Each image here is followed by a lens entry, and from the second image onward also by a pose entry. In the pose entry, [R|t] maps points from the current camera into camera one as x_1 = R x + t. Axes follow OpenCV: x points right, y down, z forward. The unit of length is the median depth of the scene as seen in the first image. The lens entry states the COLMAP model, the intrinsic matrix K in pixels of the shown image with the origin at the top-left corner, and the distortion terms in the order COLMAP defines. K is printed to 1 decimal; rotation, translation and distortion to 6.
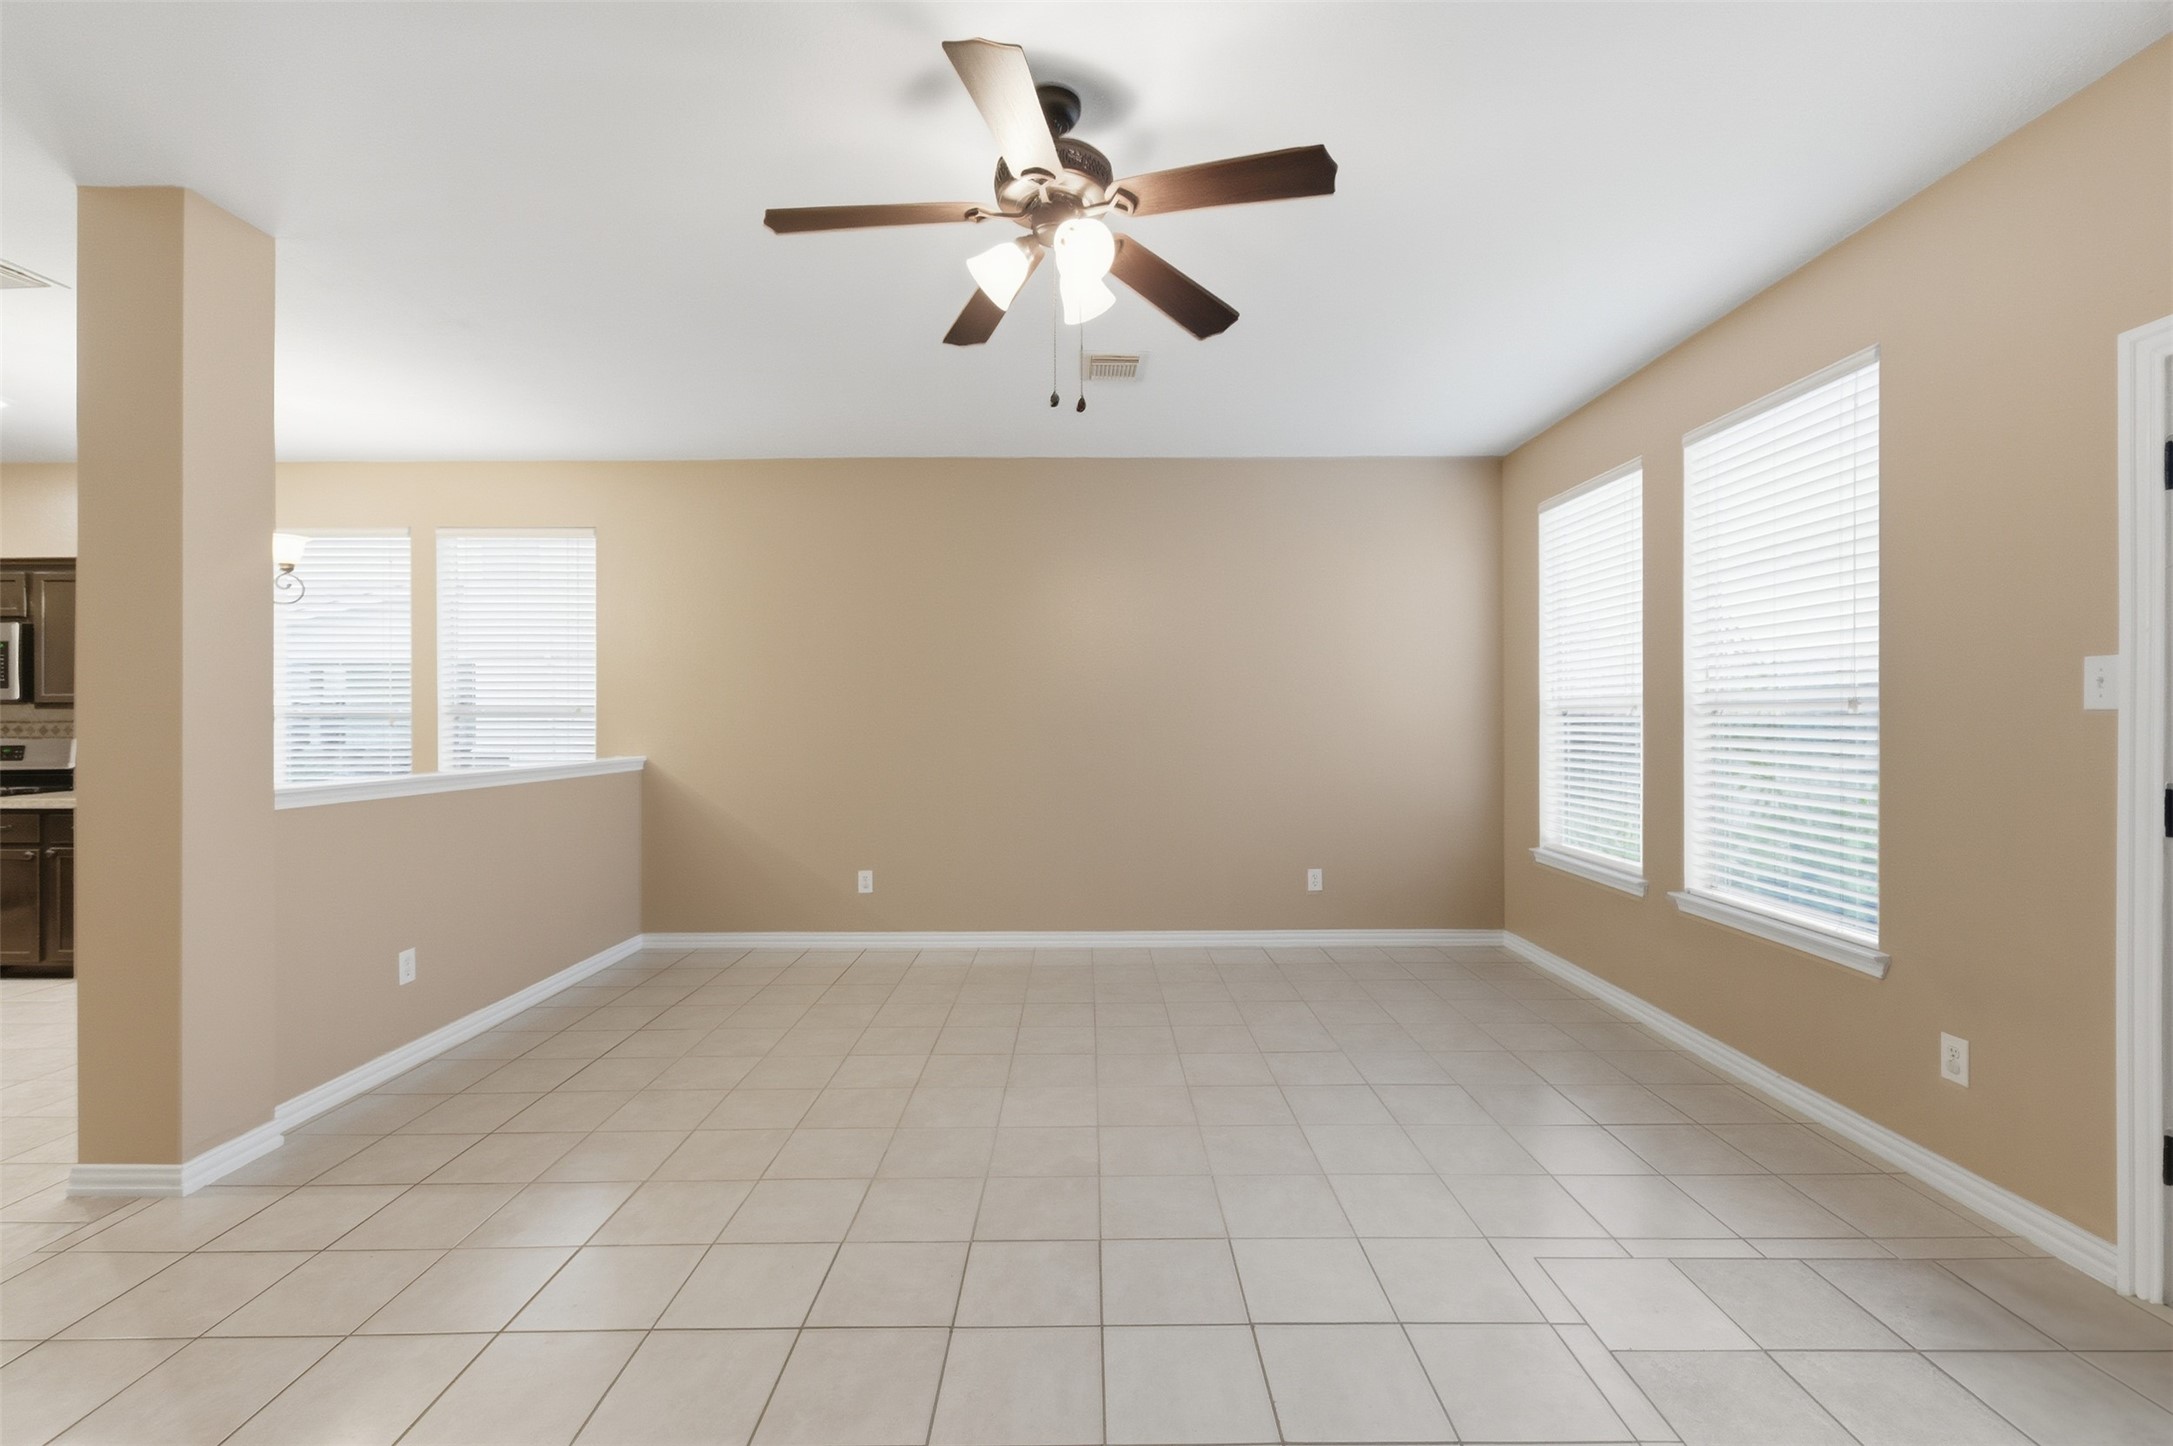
lens RADIAL K [[914.1, 0, 1091.1], [0, 914.1, 715.2], [0, 0, 1]] dist [0.001848, 0.000472]
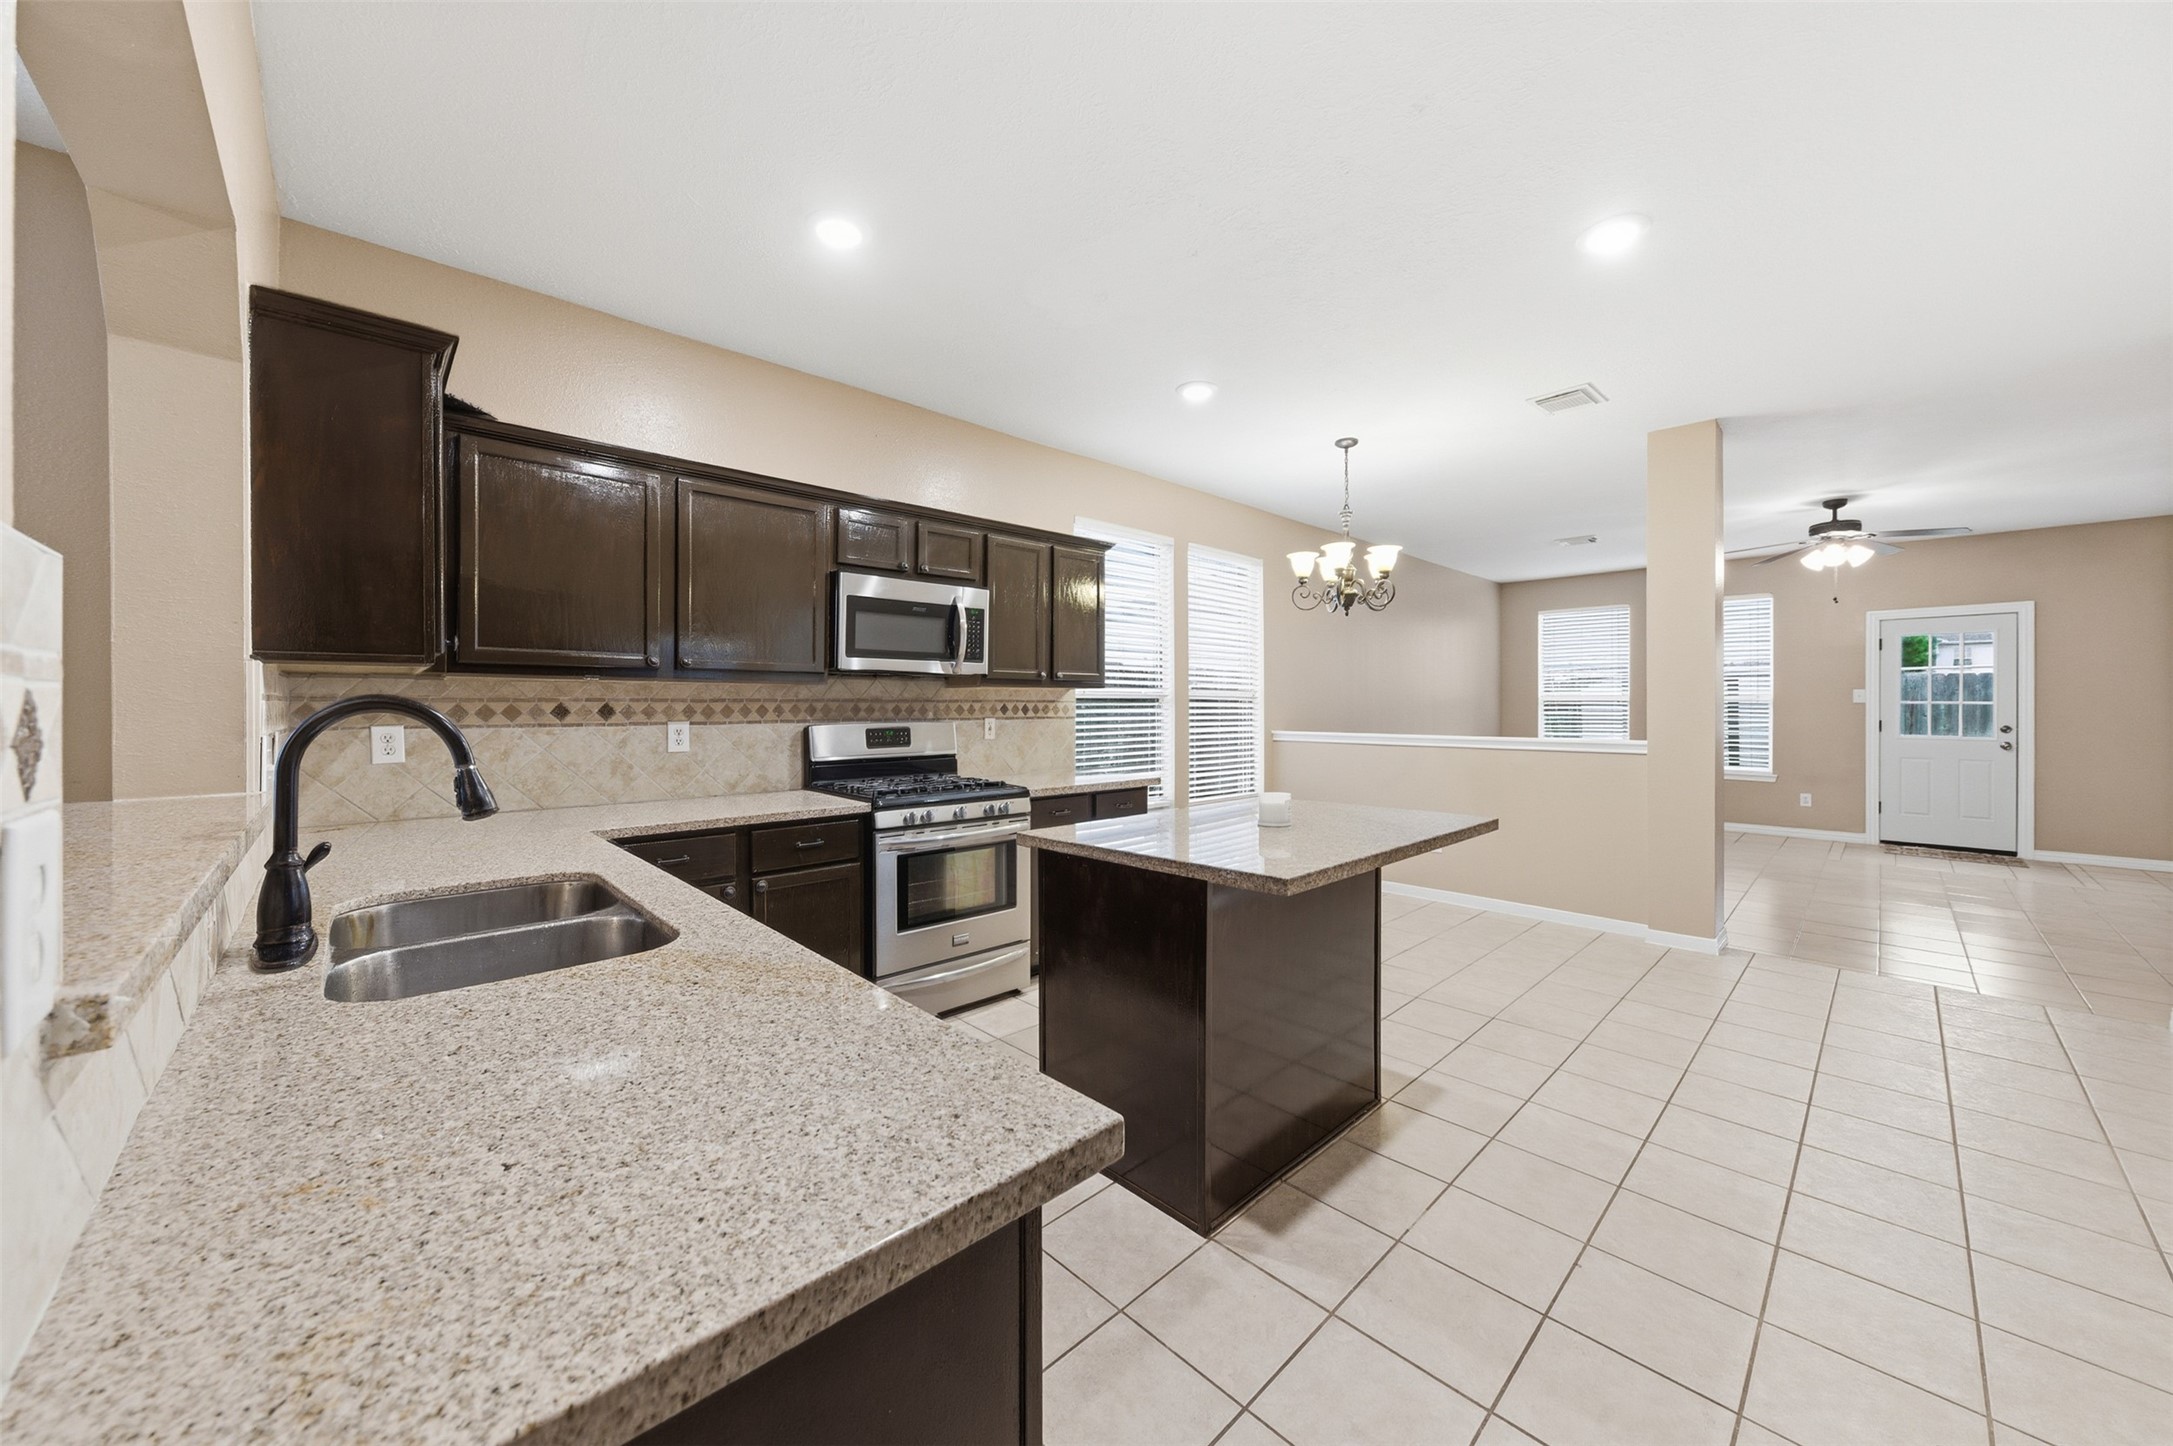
lens RADIAL K [[763.9, 0, 1091.4], [0, 763.9, 702.8], [0, 0, 1]] dist [-0.003596, -0.000409]
pose [[0.729173, 0.003851, 0.684318, -2.131252], [-0.009428, 0.999946, 0.004419, 0.006453], [-0.684264, -0.009674, 0.729170, 0.506410]]
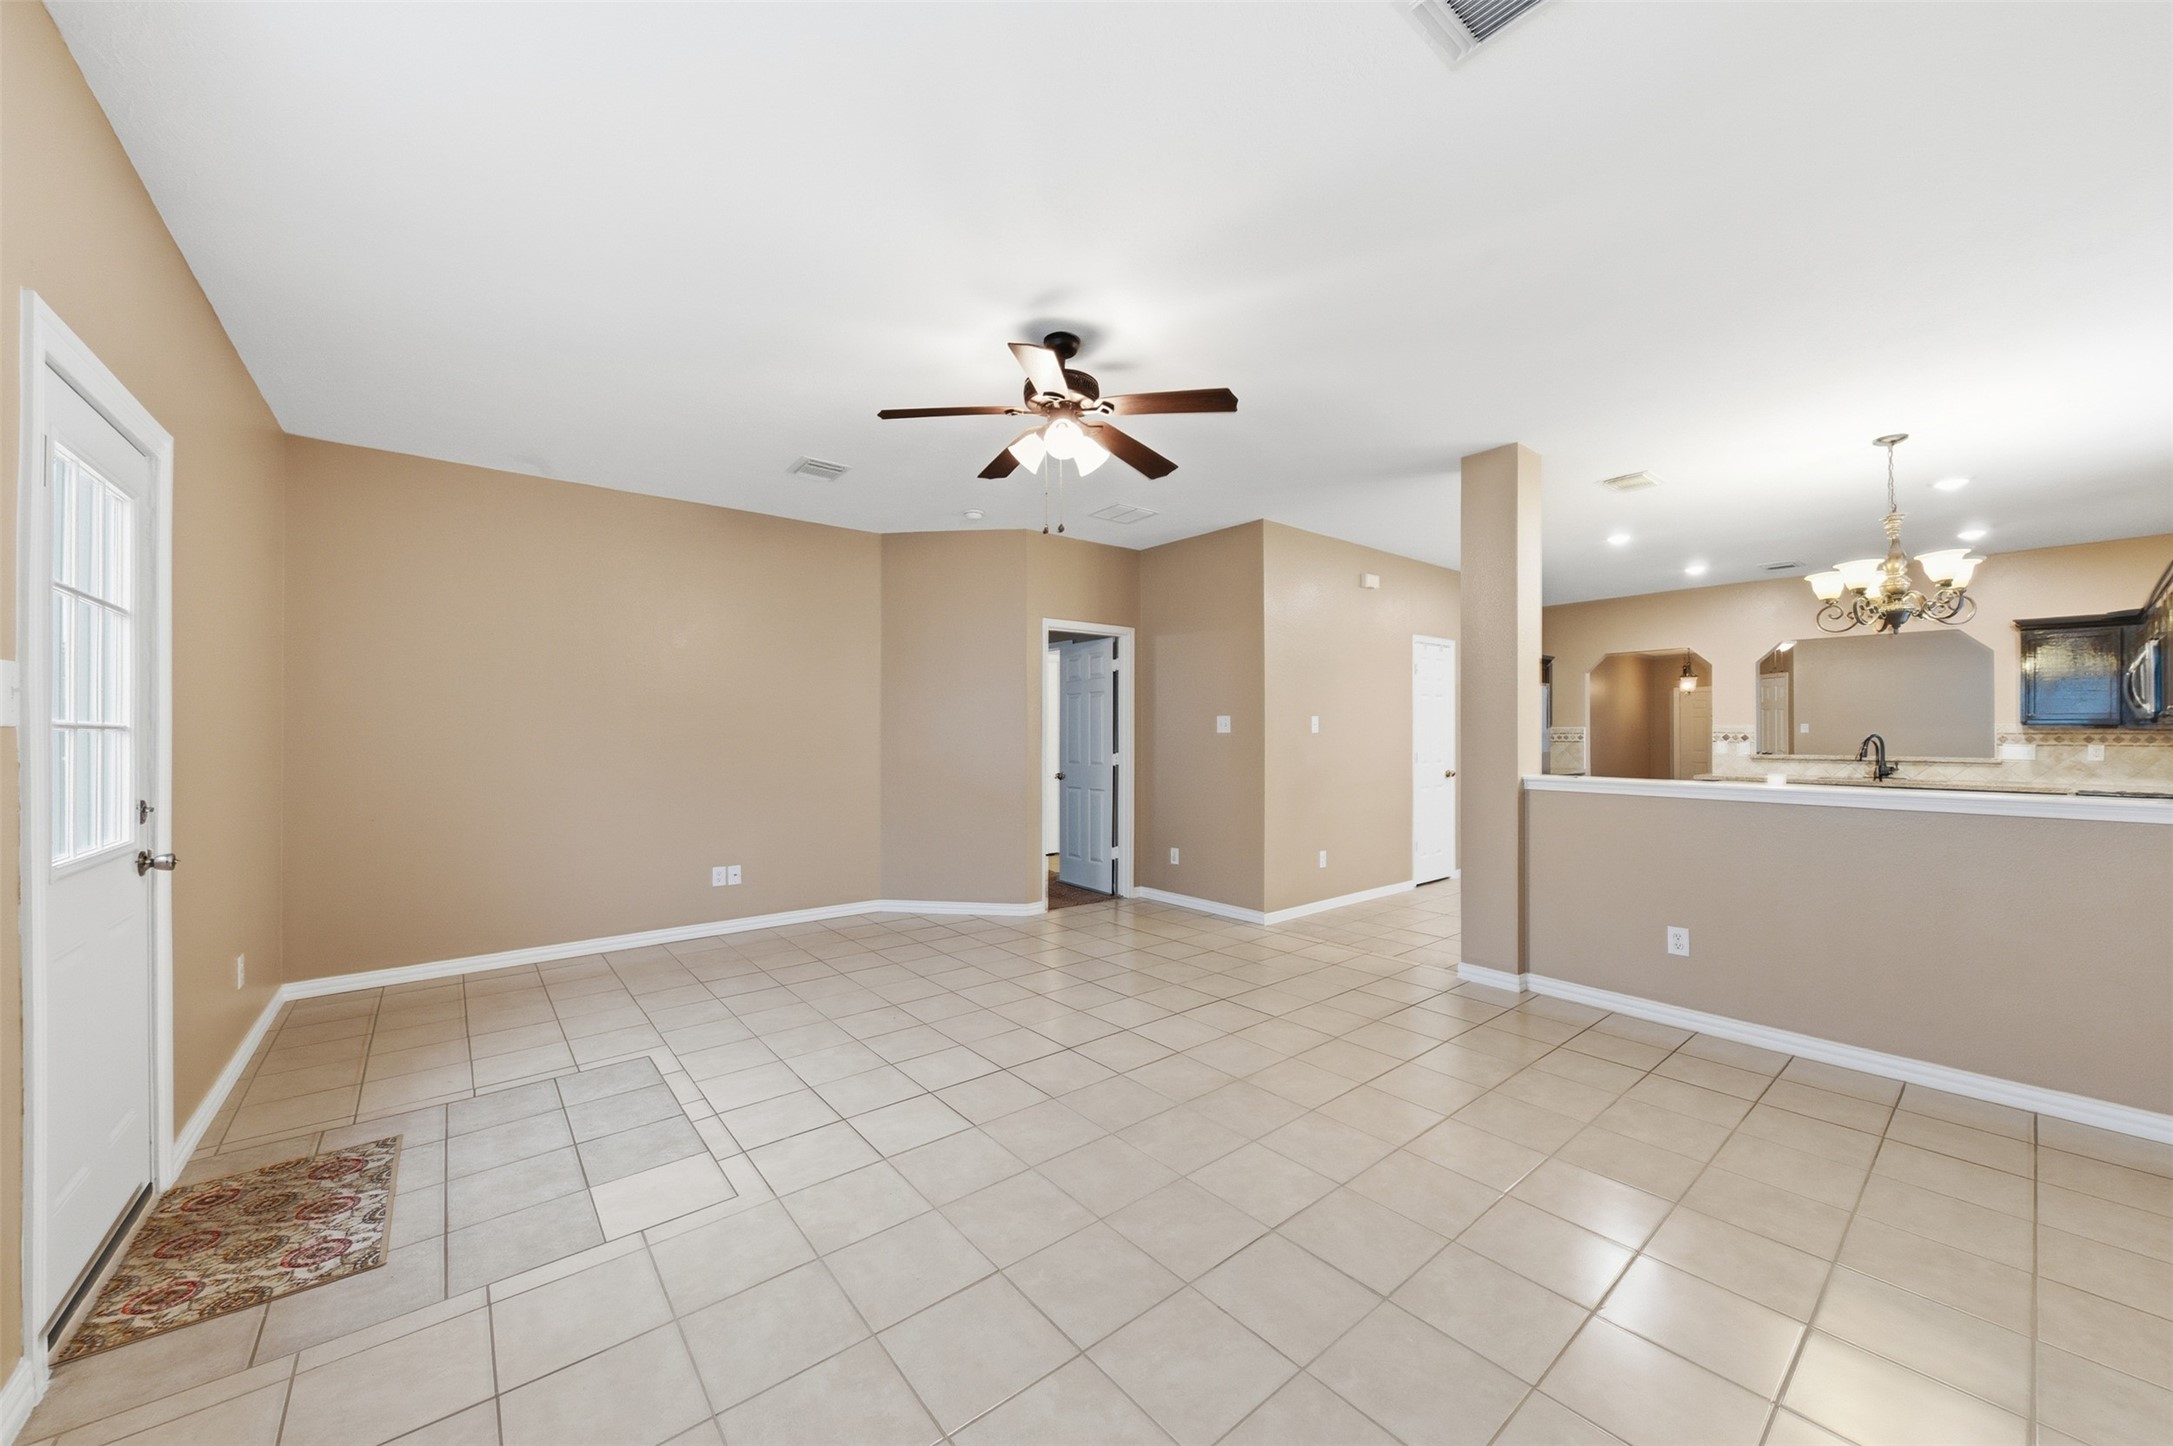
lens RADIAL K [[797.8, 0, 1085.6], [0, 797.8, 729.2], [0, 0, 1]] dist [-0.002316, 0.000477]
pose [[-0.781363, -0.002038, -0.624074, 0.466251], [0.007014, 0.999903, -0.012046, 0.007593], [0.624038, -0.013790, -0.781273, 1.251366]]
